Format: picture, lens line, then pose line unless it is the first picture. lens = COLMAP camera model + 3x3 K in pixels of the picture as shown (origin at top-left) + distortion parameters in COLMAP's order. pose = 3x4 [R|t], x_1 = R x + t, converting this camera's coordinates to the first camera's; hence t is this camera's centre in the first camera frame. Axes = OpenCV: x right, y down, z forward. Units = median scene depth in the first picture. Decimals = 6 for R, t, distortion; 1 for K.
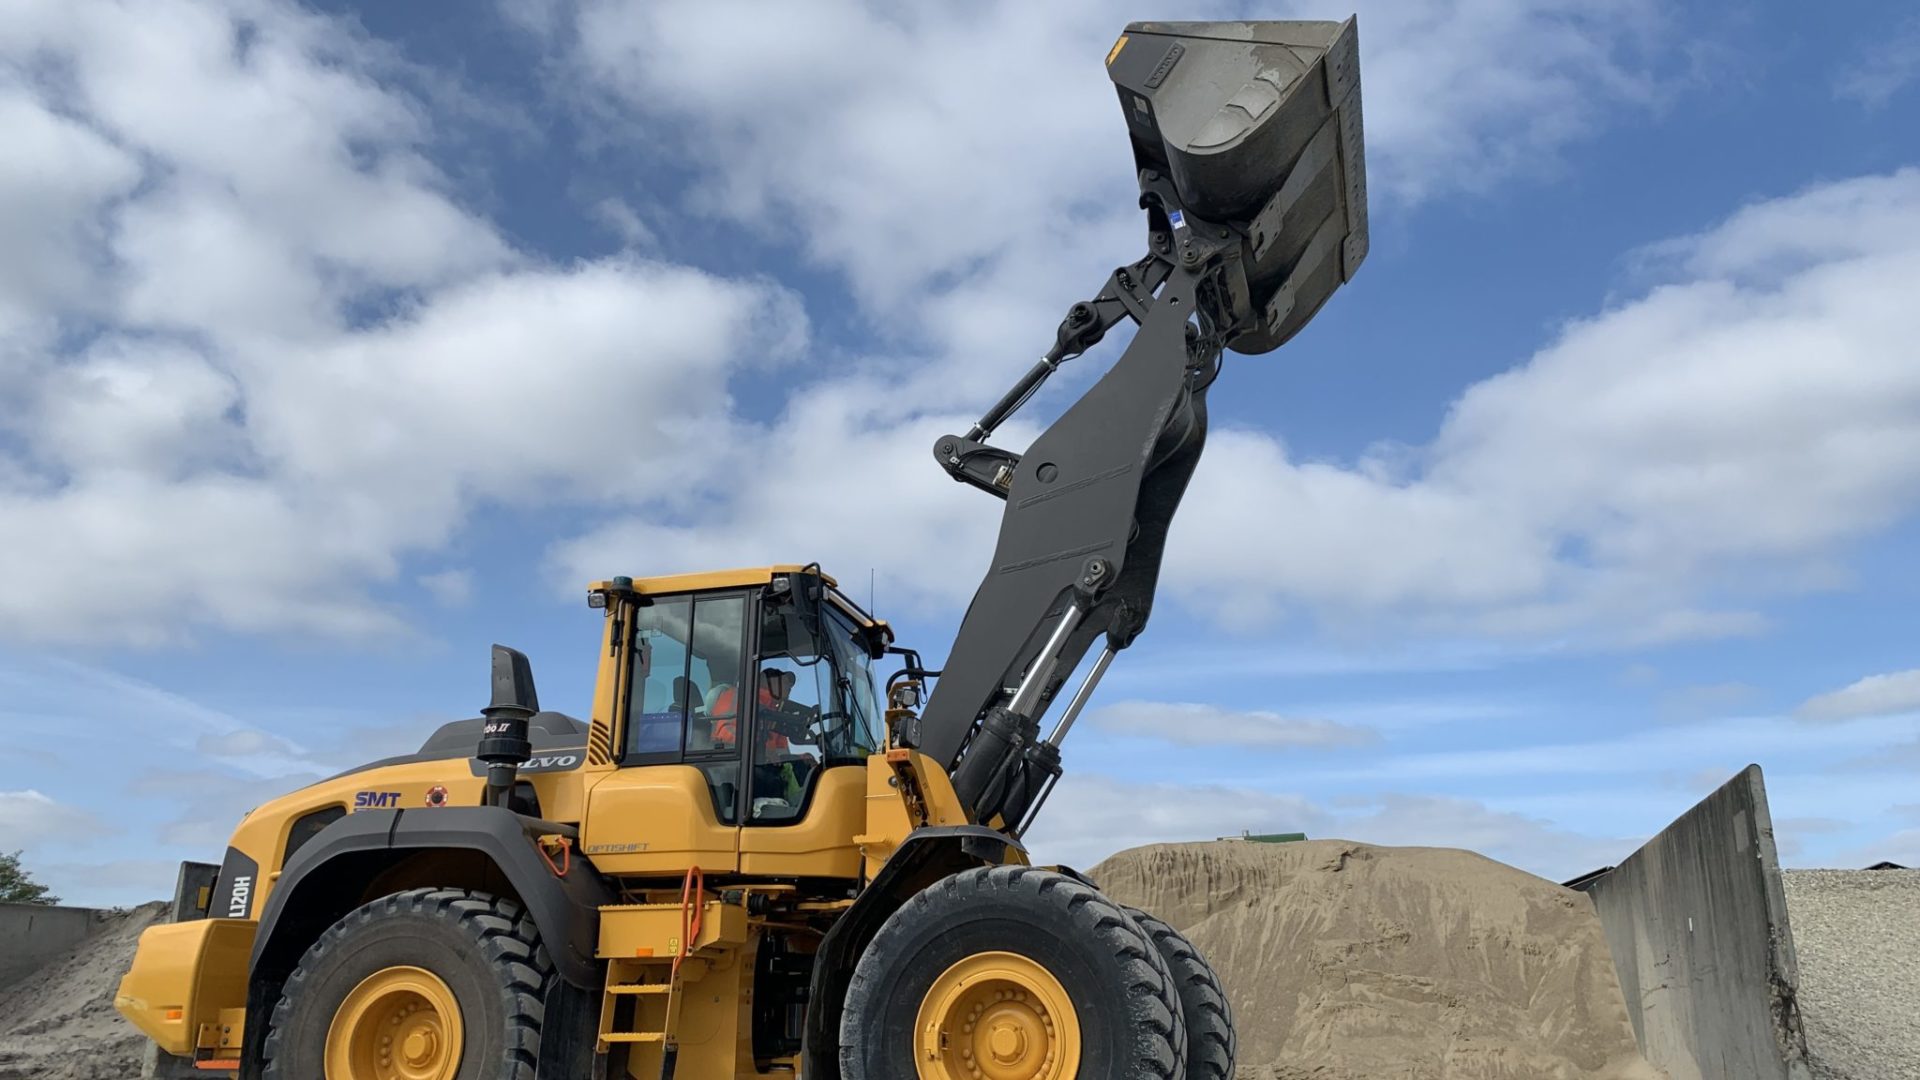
lens RADIAL K [[1455.4, 0, 922.9], [0, 1455.4, 543.5], [0, 0, 1]] dist [0.083436, -0.118160]
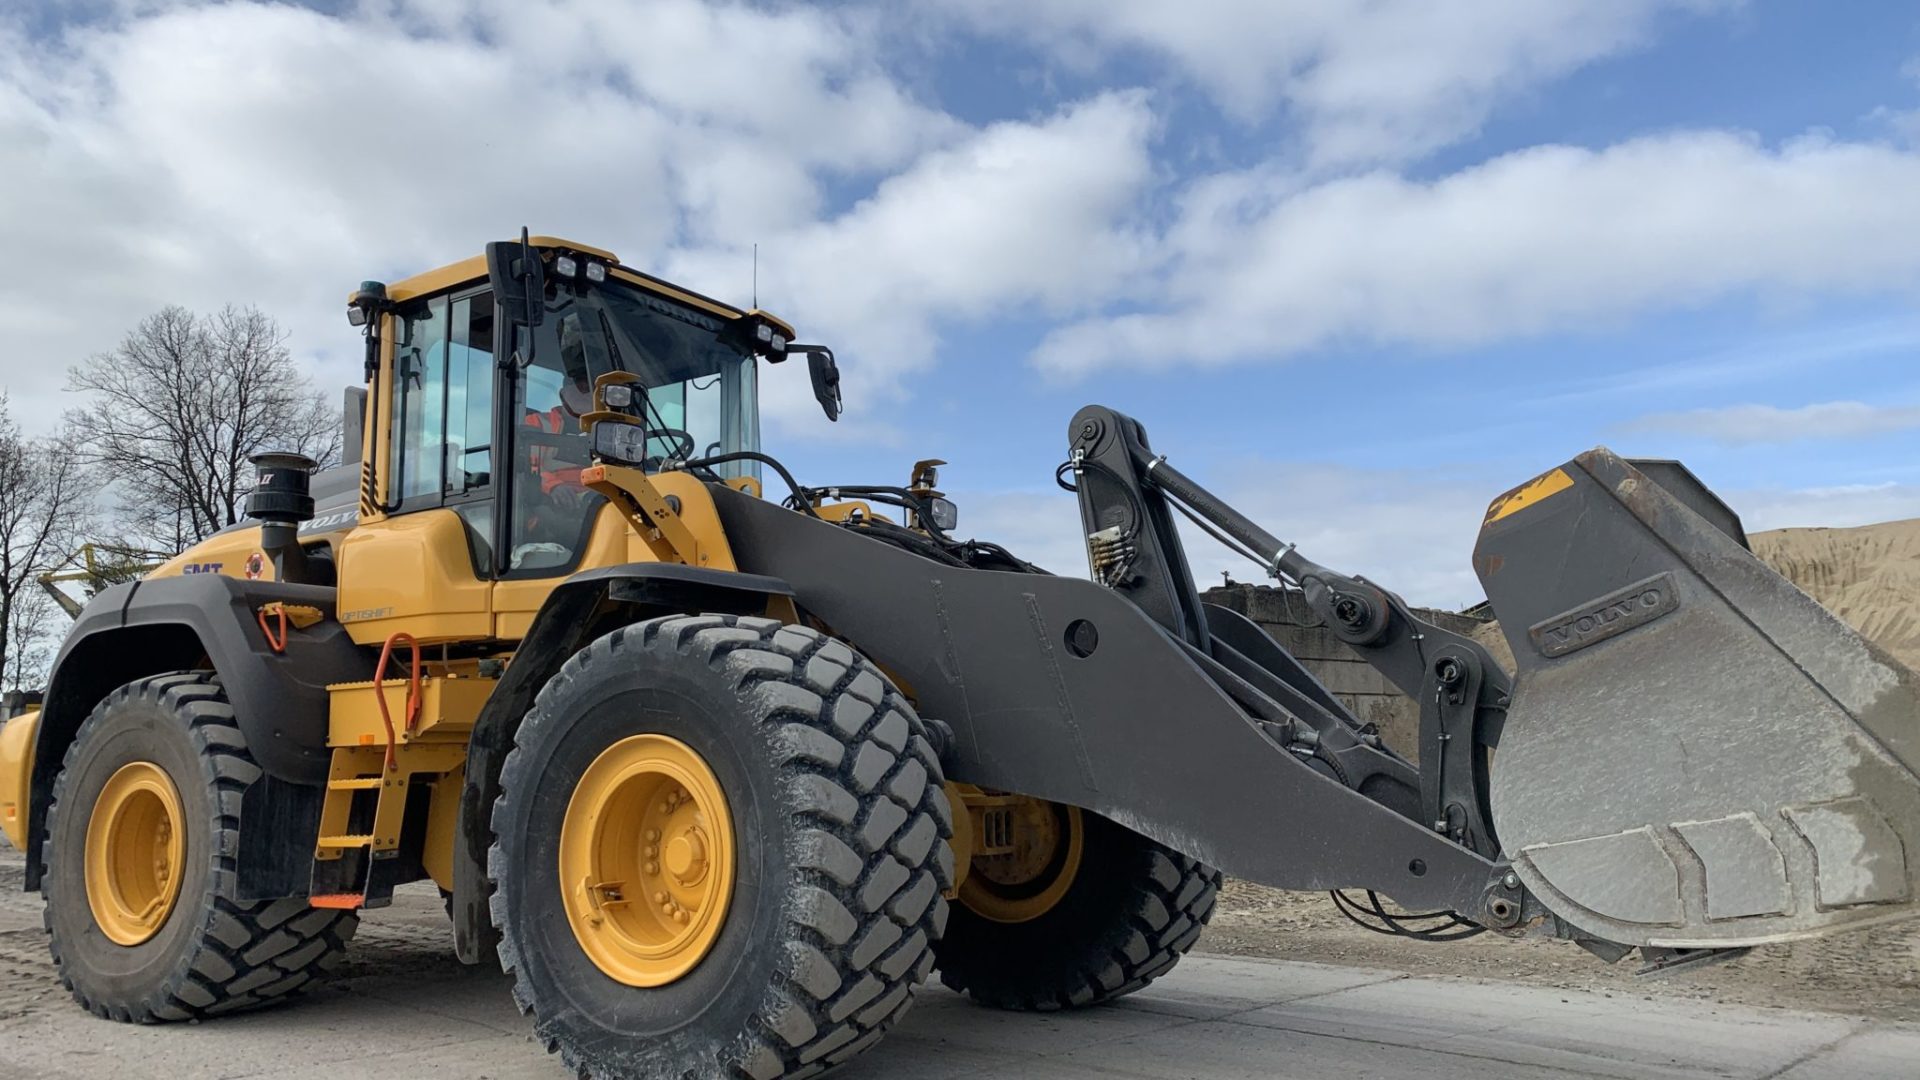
lens RADIAL K [[1481.6, 0, 927.5], [0, 1481.6, 525.7], [0, 0, 1]] dist [0.038525, -0.012734]
pose [[0.947751, -0.071002, -0.311008, 0.353358], [0.119177, 0.983133, 0.138730, 0.083114], [0.295912, -0.168546, 0.940228, 0.328722]]
